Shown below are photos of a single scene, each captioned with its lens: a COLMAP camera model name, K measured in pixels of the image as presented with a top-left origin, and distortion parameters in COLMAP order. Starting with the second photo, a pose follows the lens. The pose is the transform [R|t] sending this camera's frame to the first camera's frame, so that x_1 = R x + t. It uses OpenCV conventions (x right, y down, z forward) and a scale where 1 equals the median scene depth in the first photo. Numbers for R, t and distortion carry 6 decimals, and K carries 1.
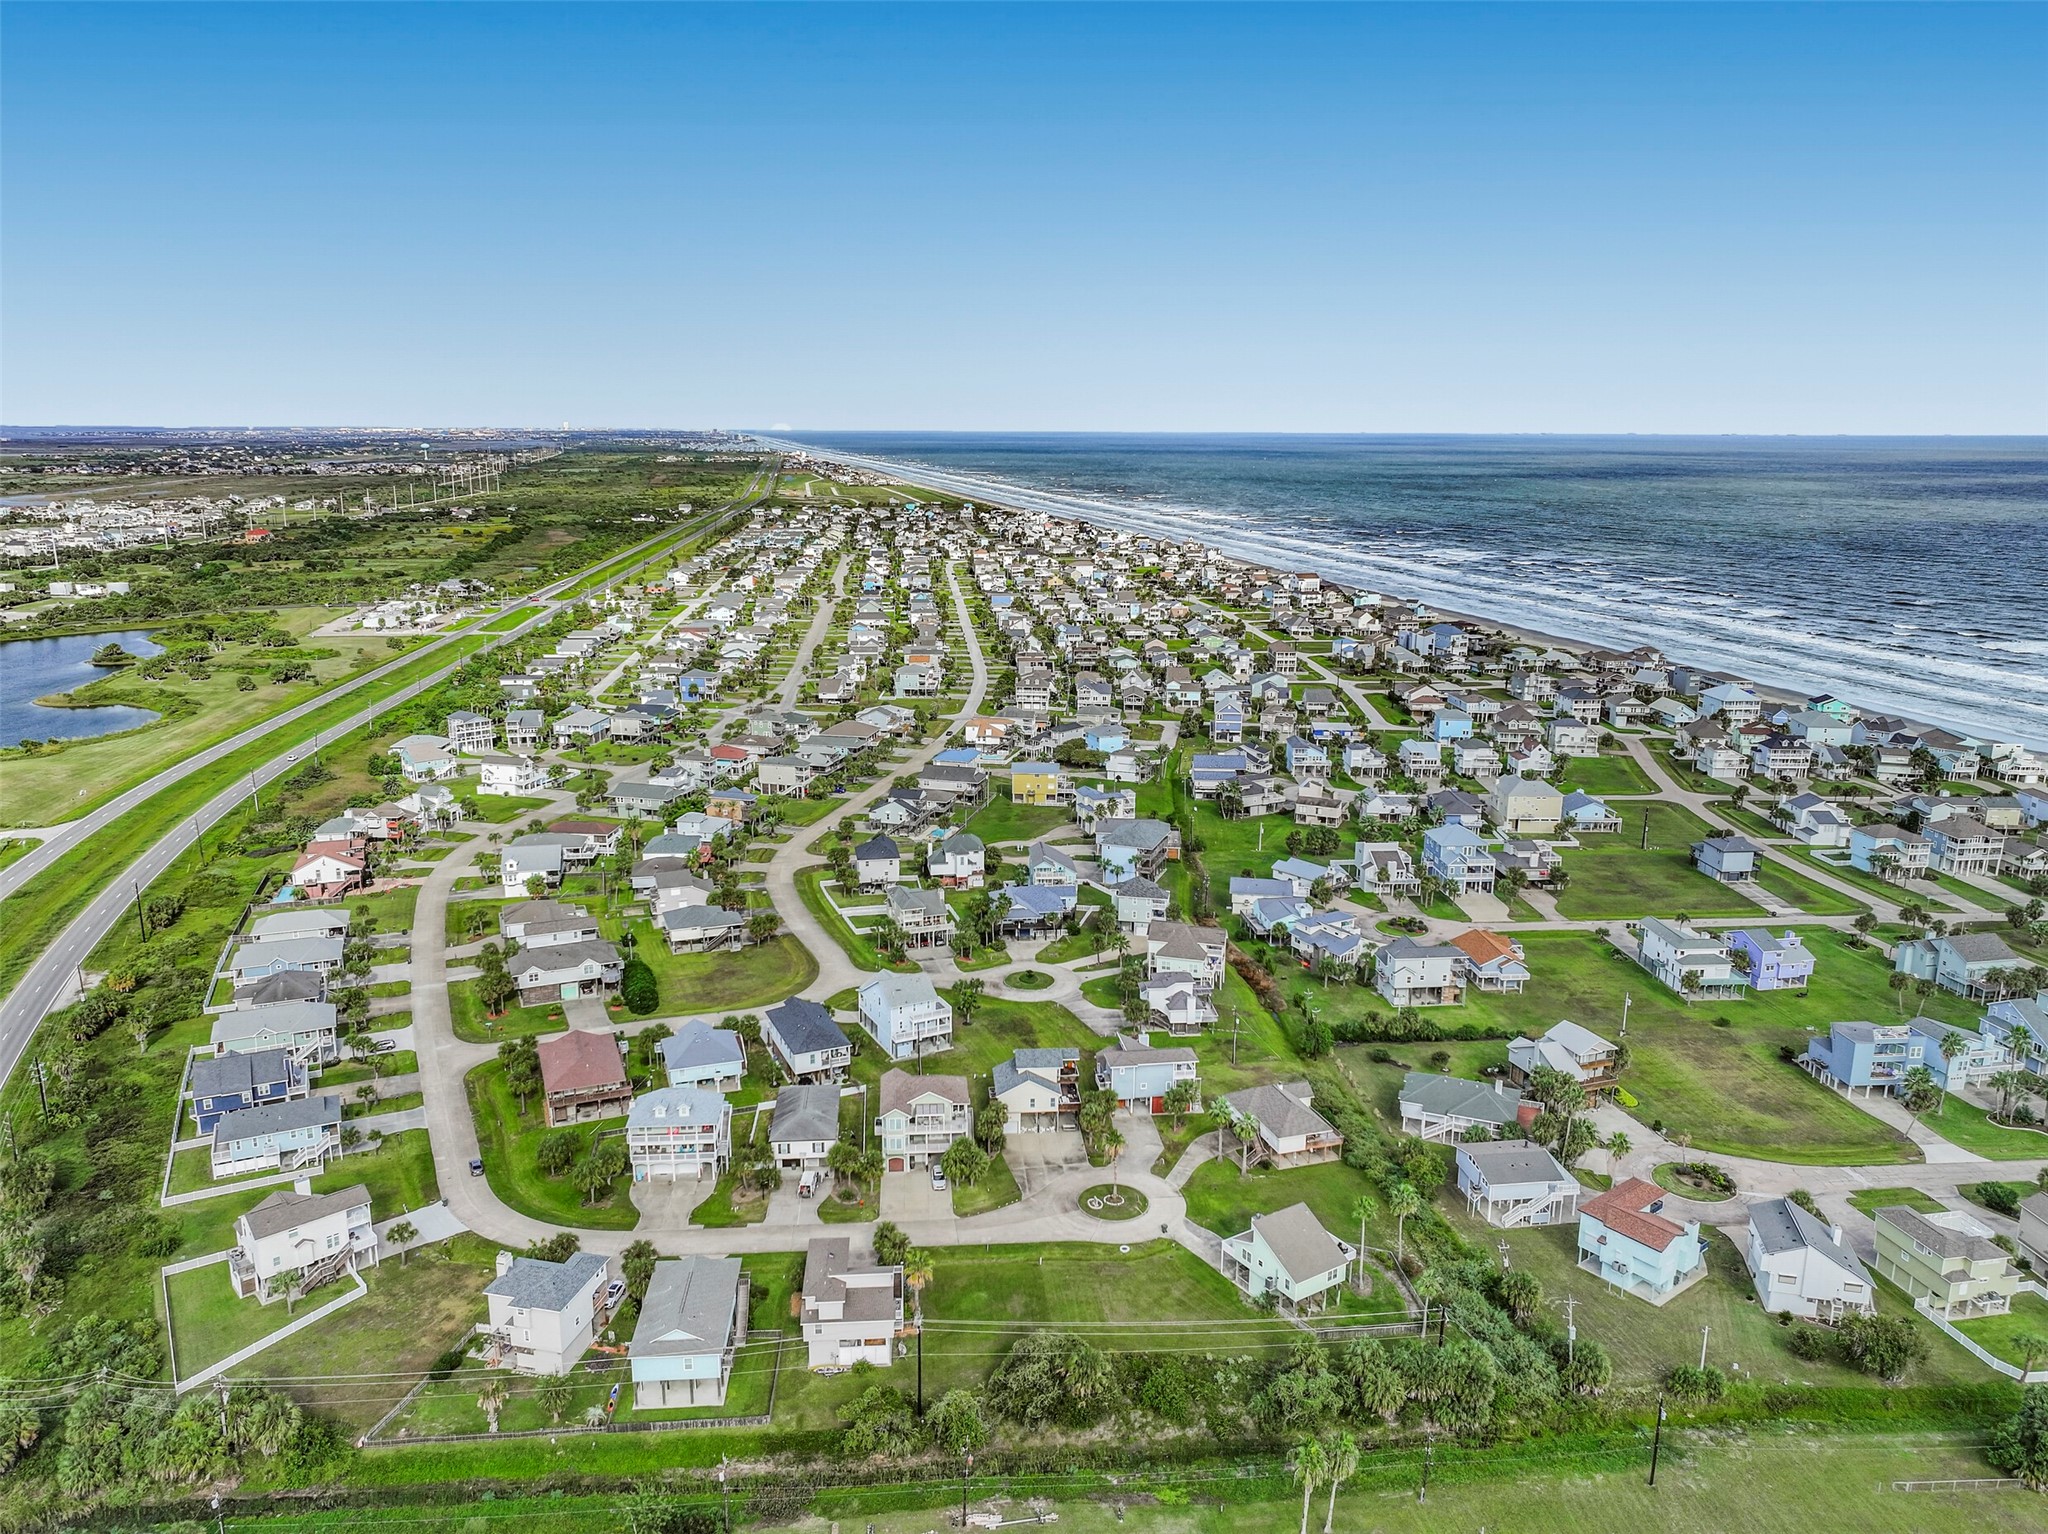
lens RADIAL K [[1434.9, 0, 1024.0], [0, 1434.9, 767.0], [0, 0, 1]] dist [0.008107, 0.000384]
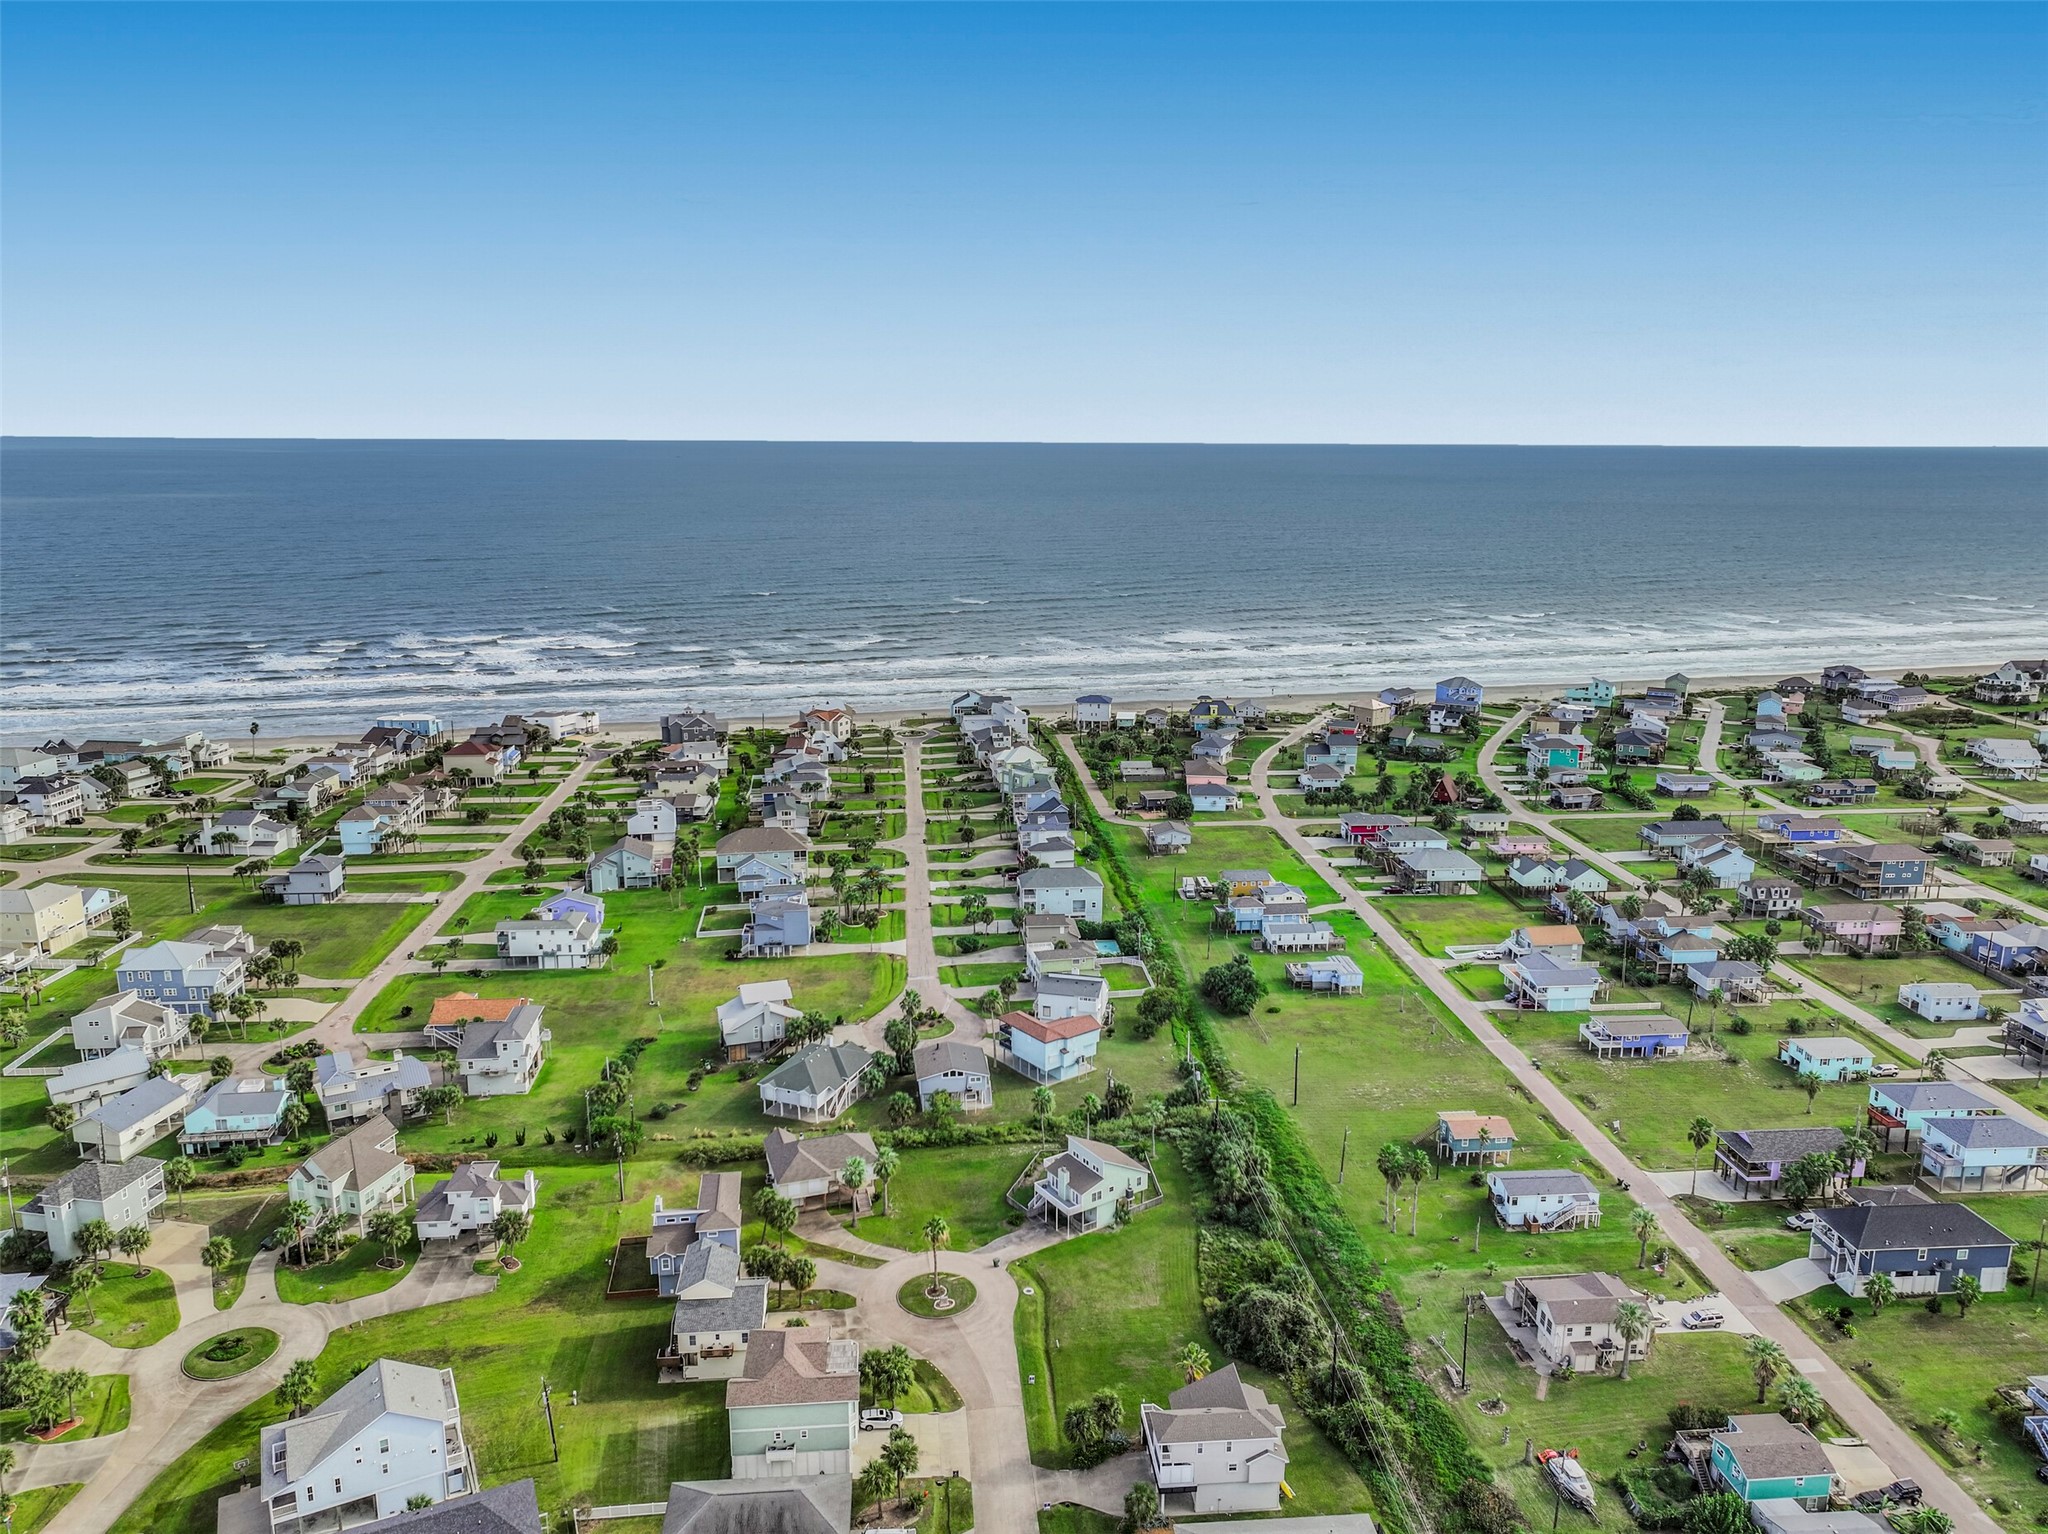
lens RADIAL K [[1434.9, 0, 1024.0], [0, 1434.9, 767.0], [0, 0, 1]] dist [0.008107, 0.000384]
pose [[-0.008153, -0.229129, 0.973362, -0.533546], [0.226713, 0.947624, 0.224969, -0.144868], [-0.973927, 0.222508, 0.044221, 0.601804]]
